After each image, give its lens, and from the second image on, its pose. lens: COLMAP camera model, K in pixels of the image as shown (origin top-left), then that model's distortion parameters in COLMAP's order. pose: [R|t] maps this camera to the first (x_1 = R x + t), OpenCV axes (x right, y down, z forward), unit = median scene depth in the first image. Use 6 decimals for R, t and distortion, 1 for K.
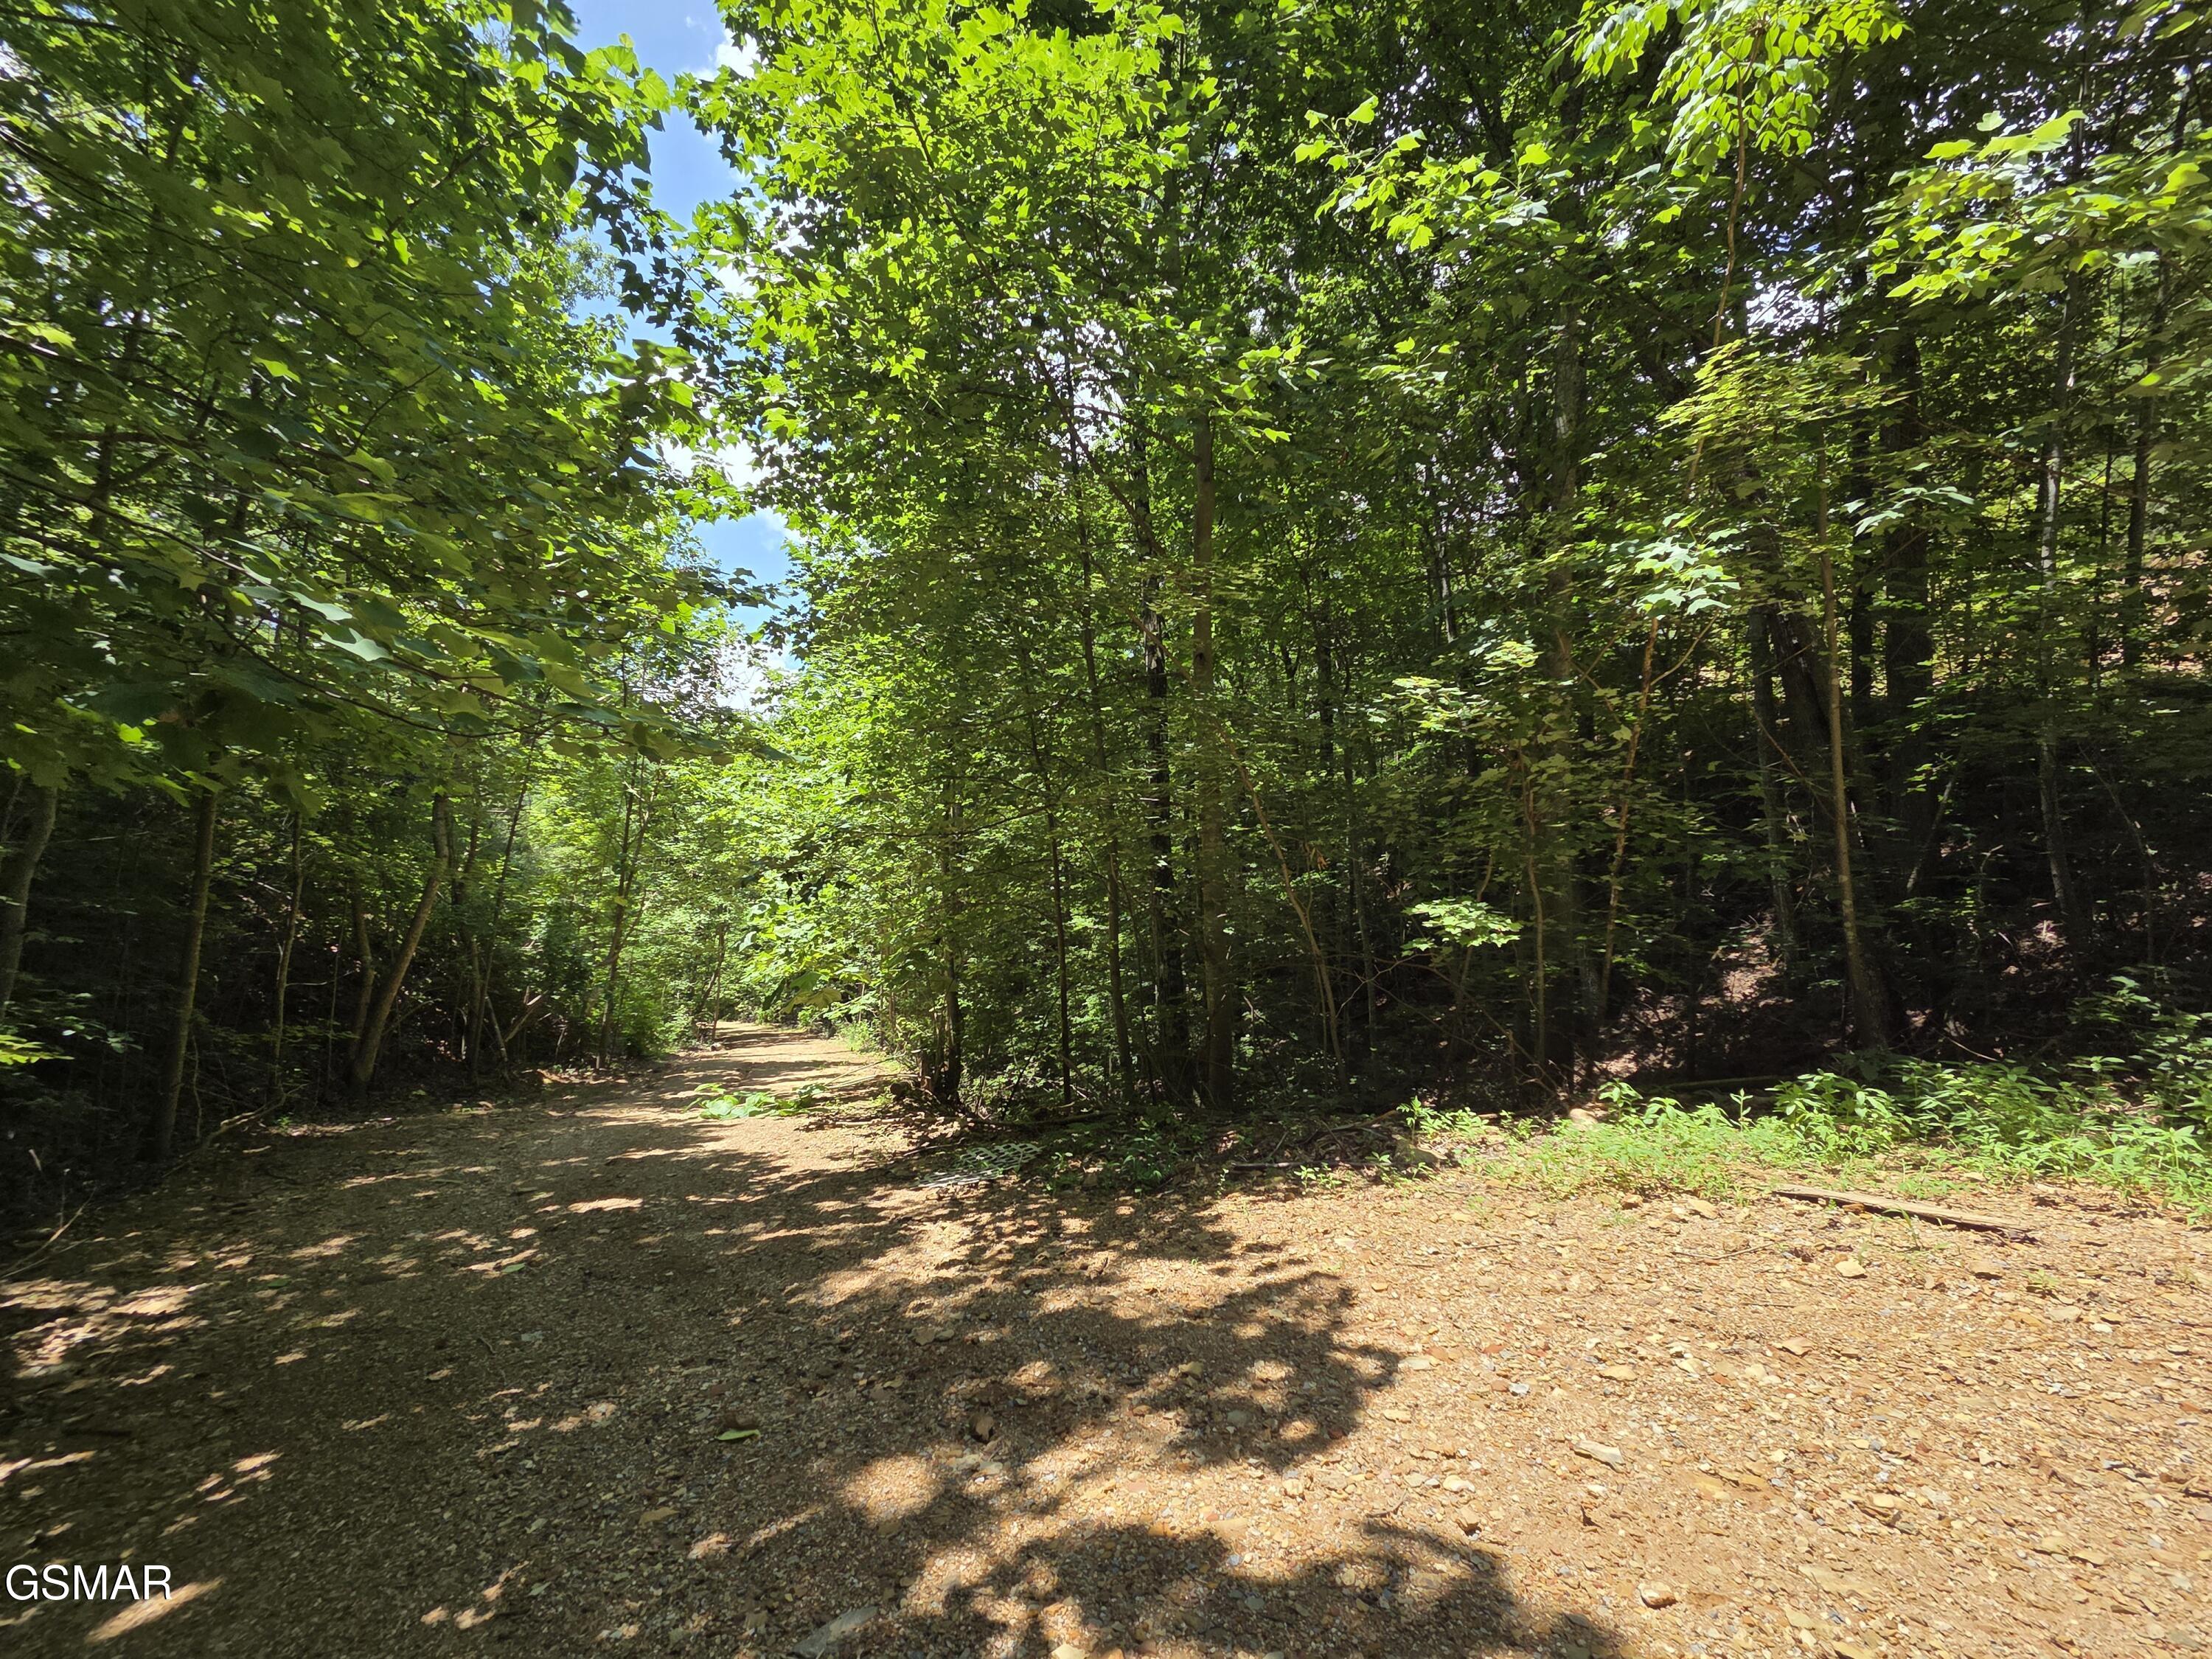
lens RADIAL K [[893.0, 0, 1101.7], [0, 893.0, 820.8], [0, 0, 1]] dist [-0.000459, -0.000127]
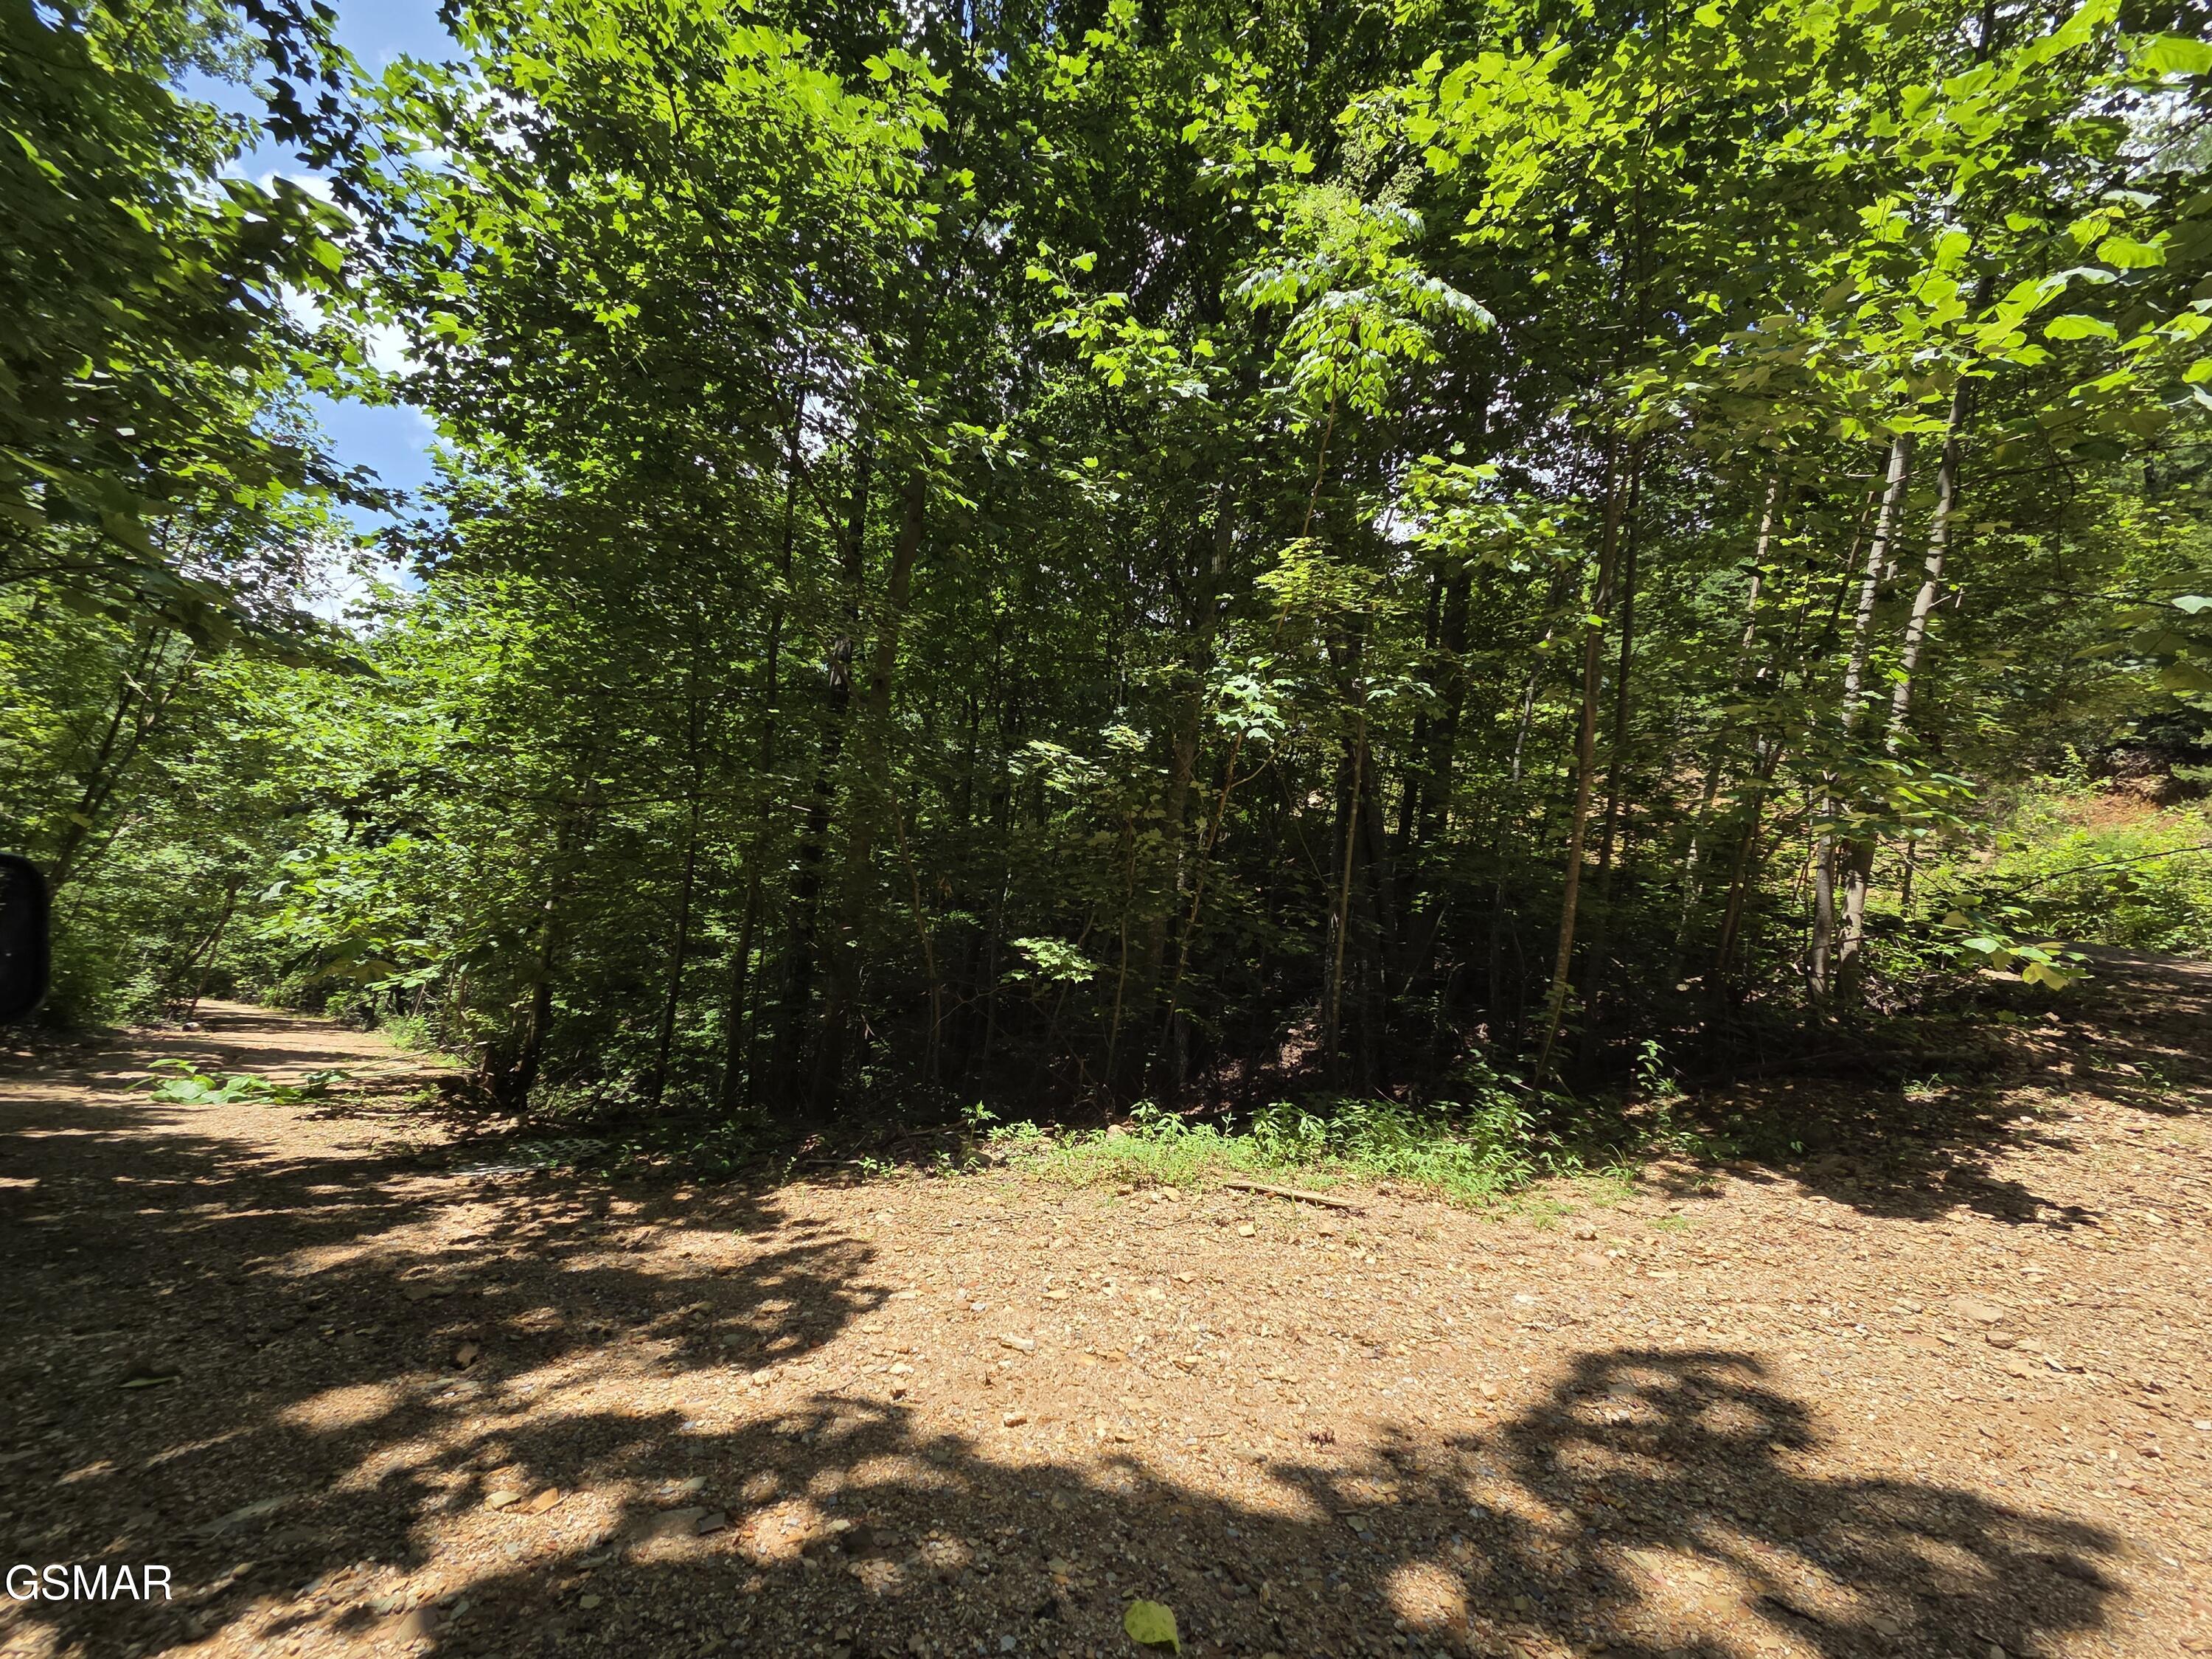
lens RADIAL K [[903.6, 0, 1106.0], [0, 903.6, 829.5], [0, 0, 1]] dist [-0.000732, 0.000796]
pose [[0.923447, 0.177527, 0.340191, 0.038047], [-0.163471, 0.984076, -0.069794, 0.019376], [-0.347165, 0.008840, 0.937763, -0.099946]]
